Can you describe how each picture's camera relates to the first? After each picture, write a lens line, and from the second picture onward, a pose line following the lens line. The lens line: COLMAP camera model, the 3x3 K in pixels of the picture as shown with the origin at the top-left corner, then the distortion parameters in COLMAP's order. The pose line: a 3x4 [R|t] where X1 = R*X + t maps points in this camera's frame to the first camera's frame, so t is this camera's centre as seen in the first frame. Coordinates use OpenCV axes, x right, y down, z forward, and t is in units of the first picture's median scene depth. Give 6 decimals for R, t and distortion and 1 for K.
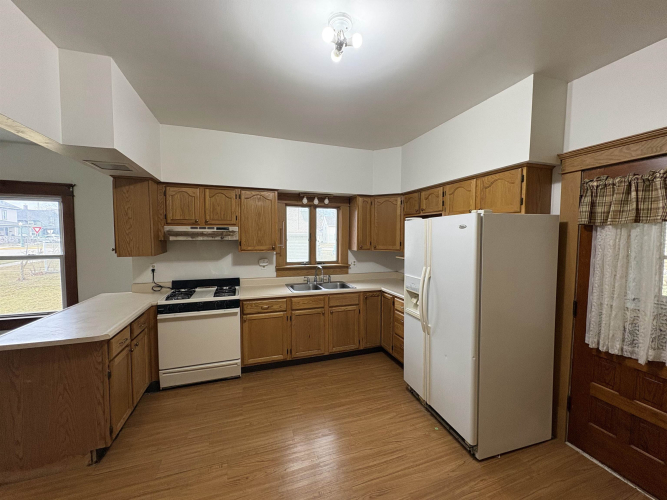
lens RADIAL K [[264.8, 0, 335.2], [0, 264.8, 250.0], [0, 0, 1]] dist [-0.006894, 0.000625]
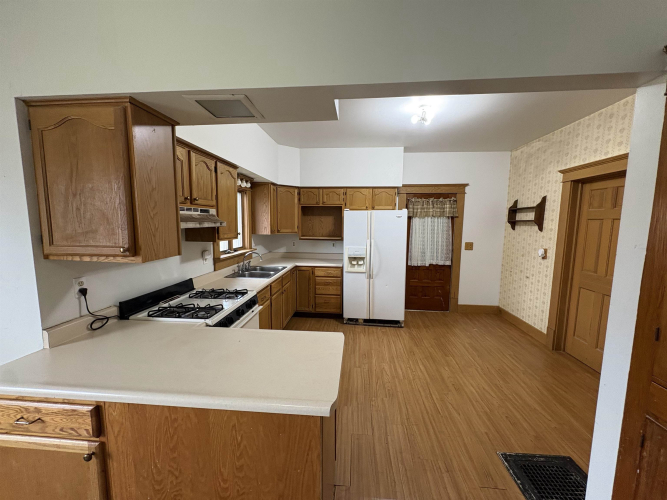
lens RADIAL K [[264.8, 0, 333.9], [0, 264.8, 251.0], [0, 0, 1]] dist [-0.006894, 0.000625]
pose [[0.415994, -0.103423, 0.903467, -0.947341], [0.045317, 0.994635, 0.092994, -0.023117], [-0.908238, 0.002258, 0.418449, 0.370739]]
